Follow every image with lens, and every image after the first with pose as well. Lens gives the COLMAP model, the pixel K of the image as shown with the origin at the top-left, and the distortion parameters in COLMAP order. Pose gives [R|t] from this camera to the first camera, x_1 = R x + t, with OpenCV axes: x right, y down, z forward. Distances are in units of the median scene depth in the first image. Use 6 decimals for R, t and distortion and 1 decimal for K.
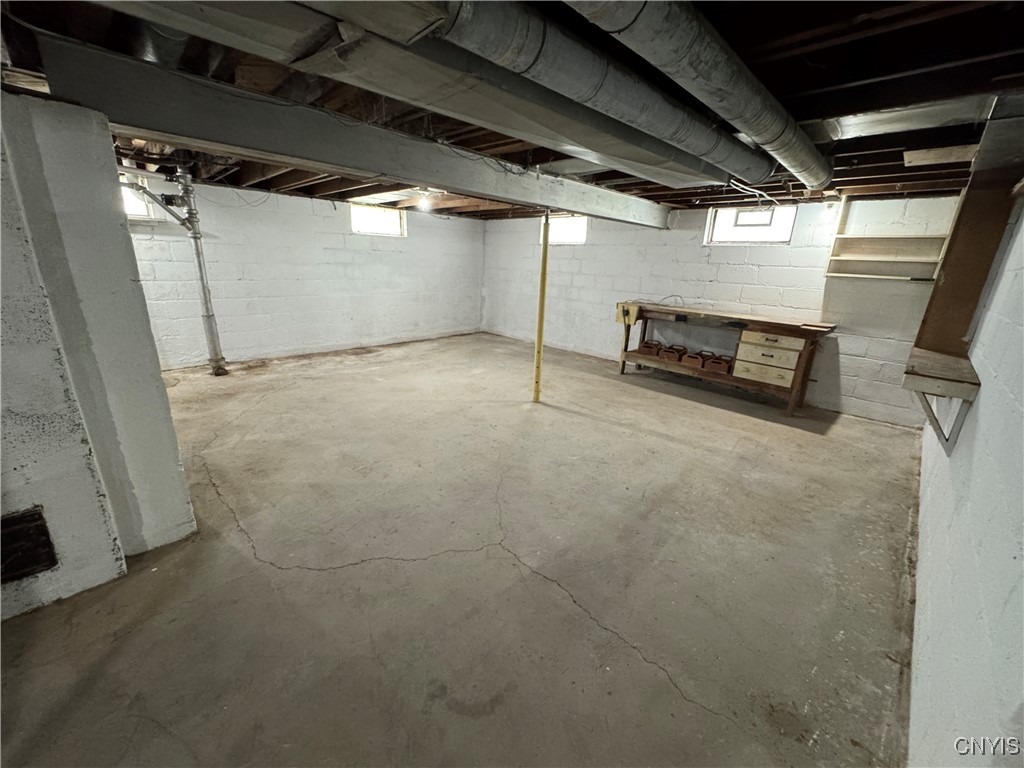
lens RADIAL K [[408.2, 0, 510.4], [0, 408.2, 383.4], [0, 0, 1]] dist [-0.002892, 0.000045]
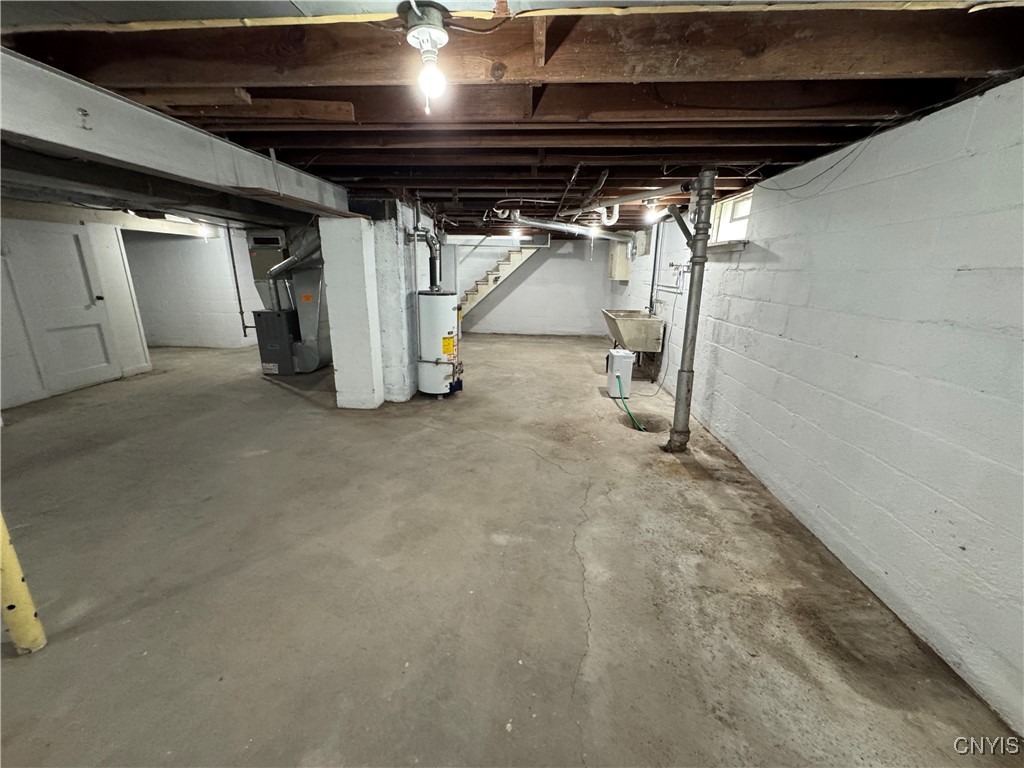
lens RADIAL K [[408.2, 0, 512.8], [0, 408.2, 381.3], [0, 0, 1]] dist [-0.002892, 0.000045]
pose [[-0.748519, 0.122701, -0.651663, -0.055192], [-0.237526, 0.867911, 0.436248, -0.420720], [0.619113, 0.481326, -0.620503, 1.366887]]
